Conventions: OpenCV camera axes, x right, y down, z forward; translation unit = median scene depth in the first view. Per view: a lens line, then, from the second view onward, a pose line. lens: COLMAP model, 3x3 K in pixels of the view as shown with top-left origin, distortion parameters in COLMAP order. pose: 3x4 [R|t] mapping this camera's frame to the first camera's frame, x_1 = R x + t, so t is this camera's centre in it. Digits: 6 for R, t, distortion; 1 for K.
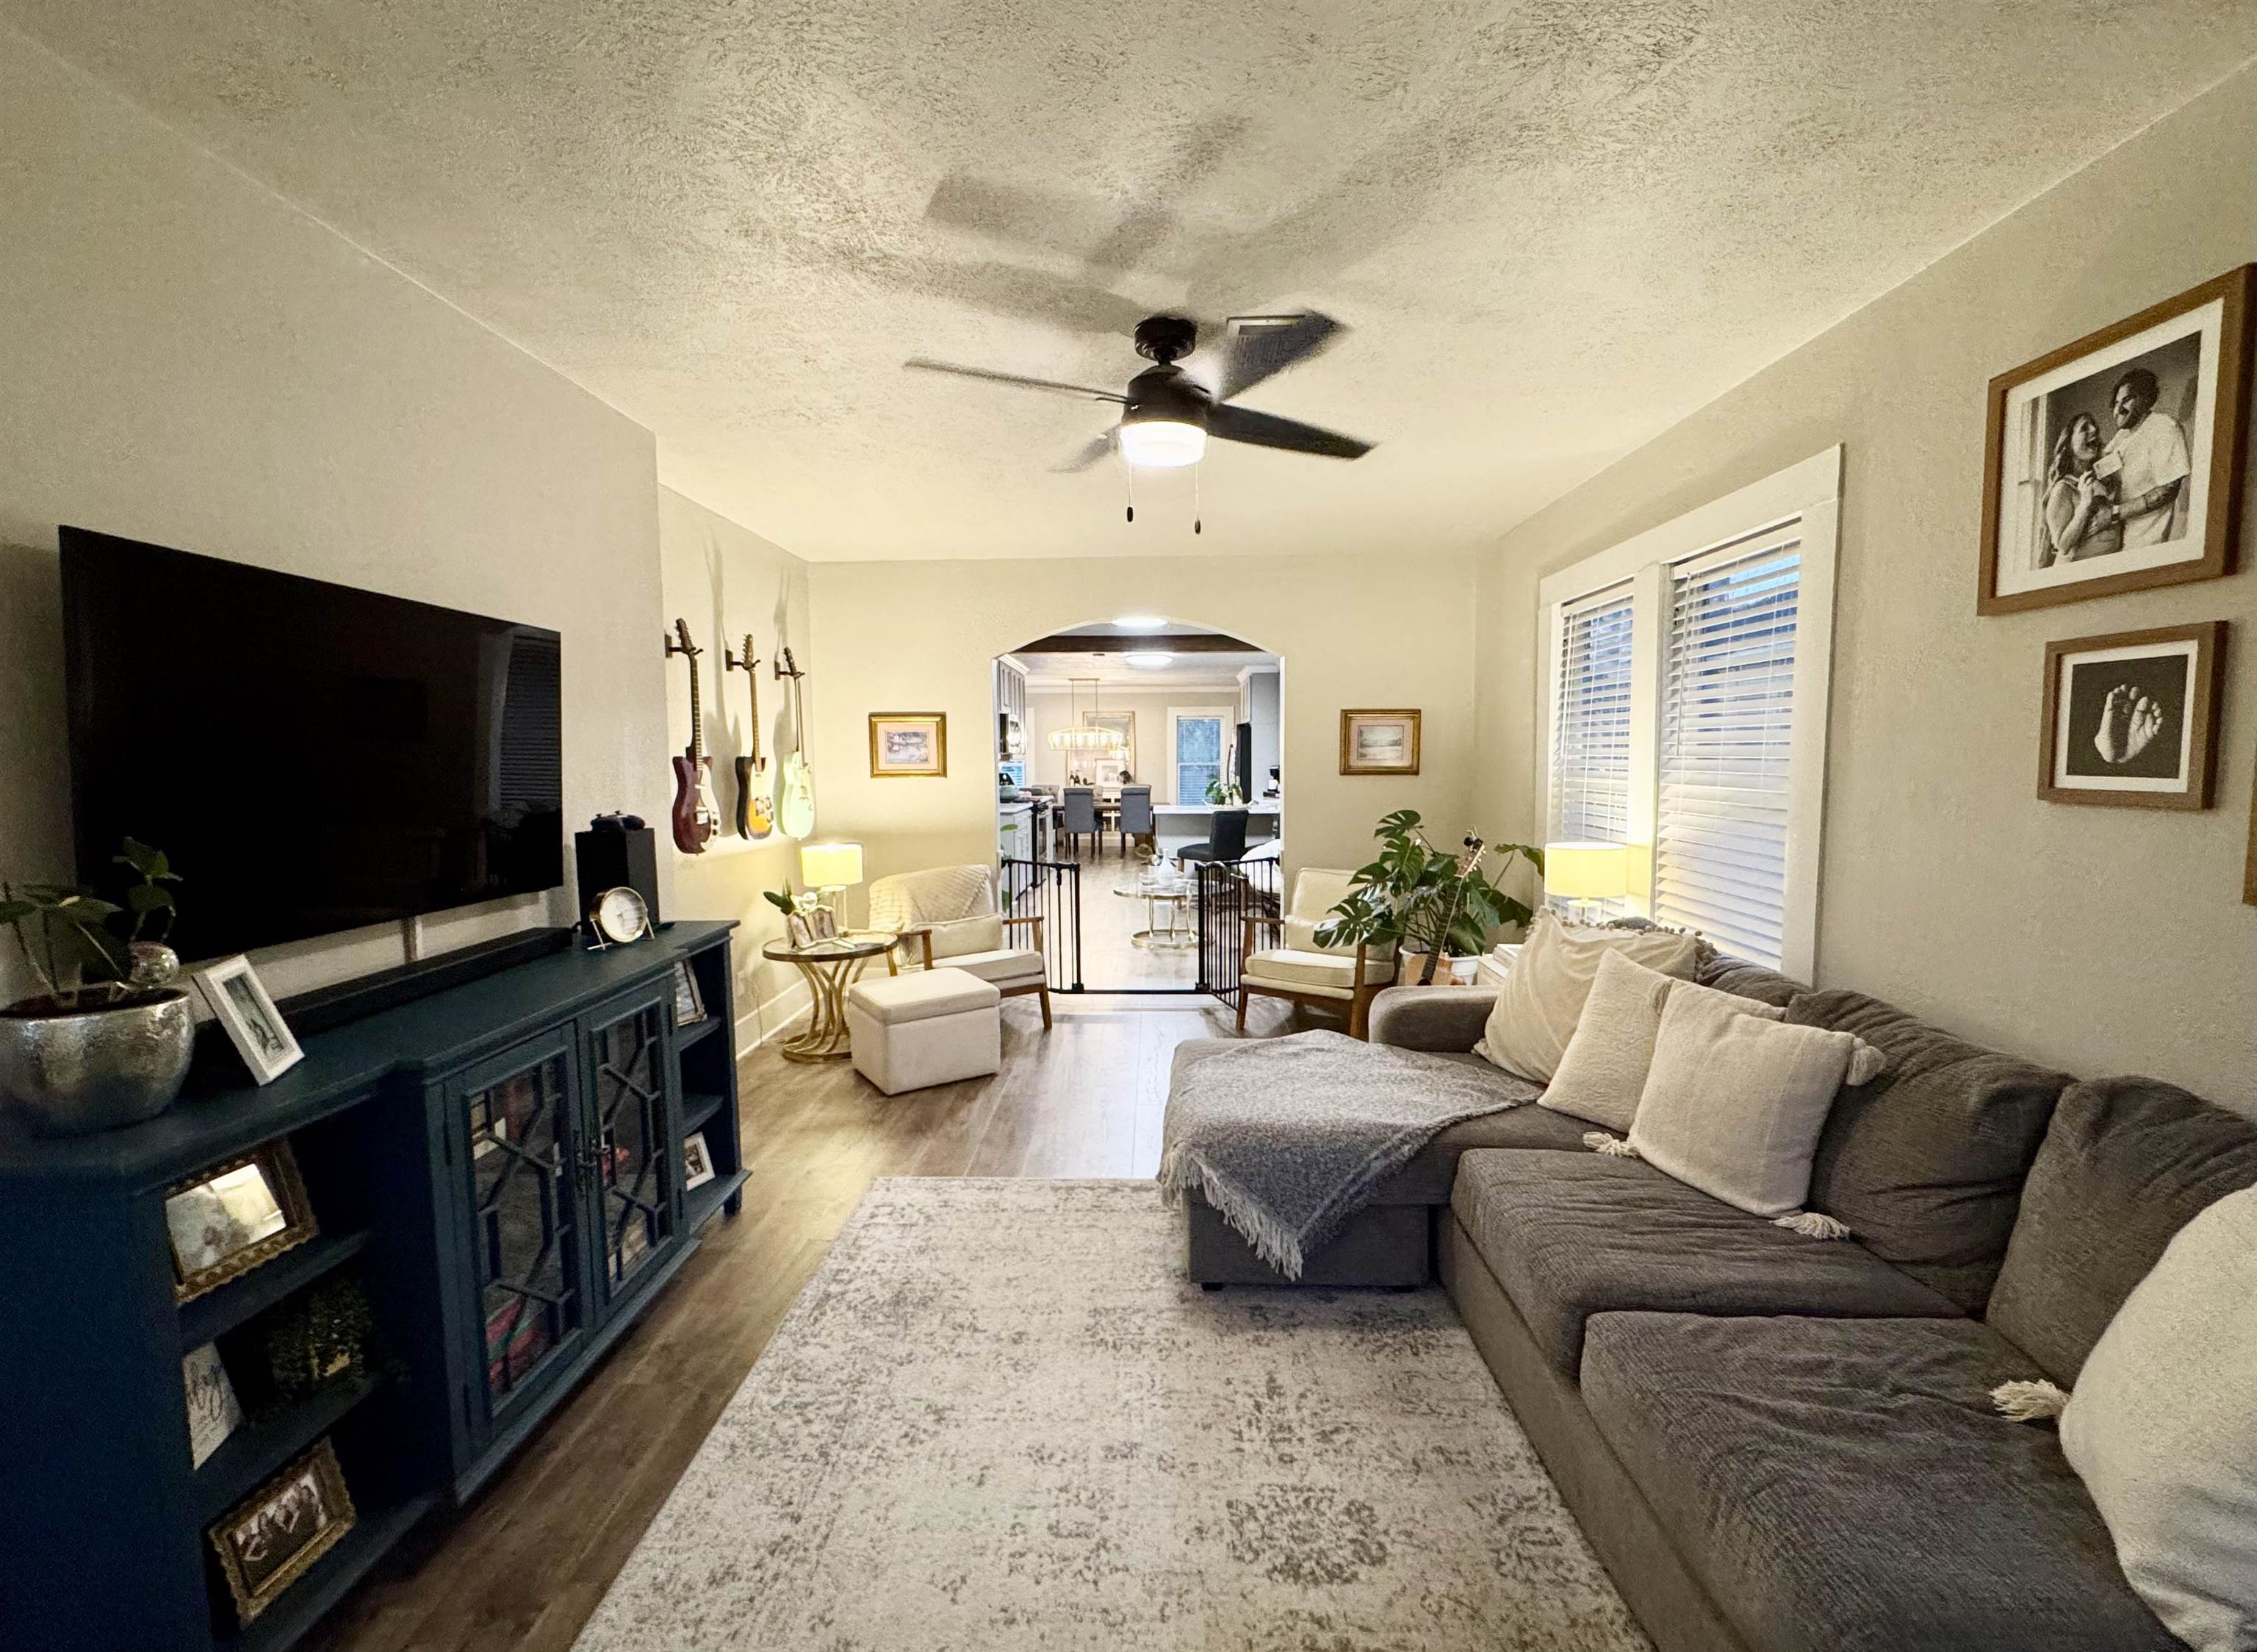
lens RADIAL K [[990.9, 0, 1134.2], [0, 990.9, 845.1], [0, 0, 1]] dist [-0.000082, -0.000057]
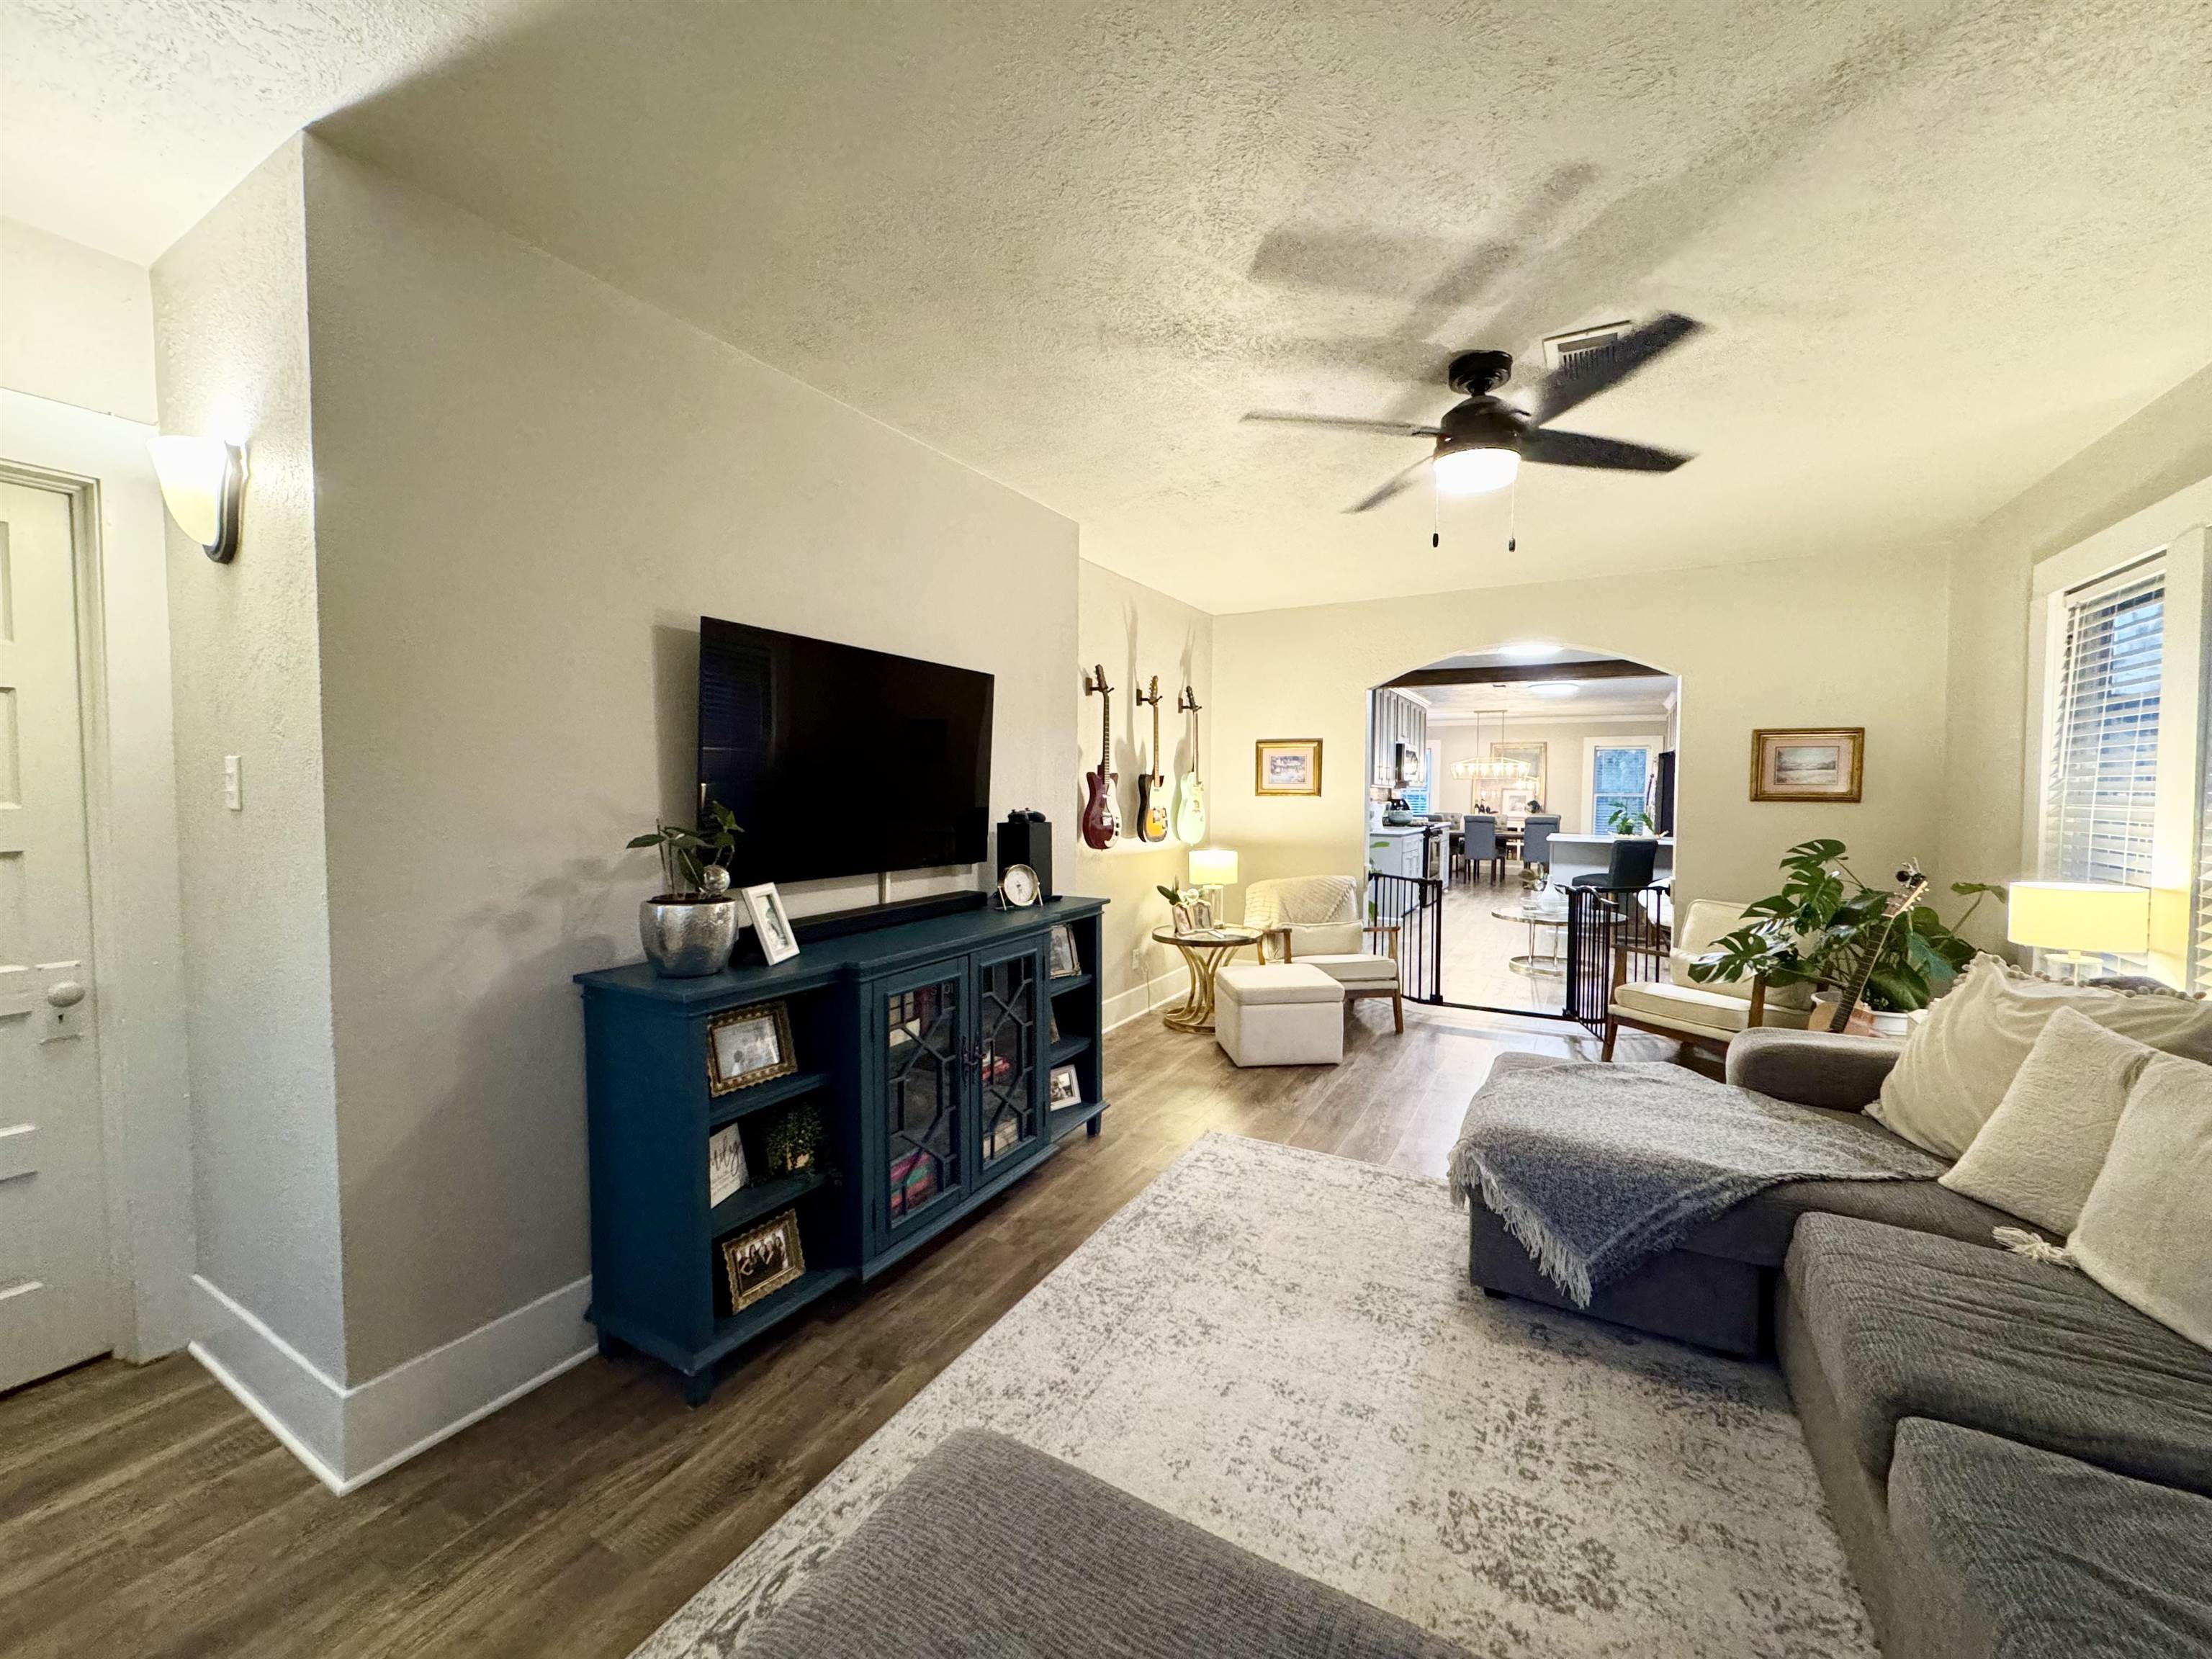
lens RADIAL K [[889.7, 0, 1106.0], [0, 889.7, 829.5], [0, 0, 1]] dist [-0.001253, 0.000371]
pose [[0.885654, 0.033560, -0.463131, 0.131095], [-0.053809, 0.998083, -0.030576, 0.026734], [0.461217, 0.052000, 0.885762, -0.000467]]
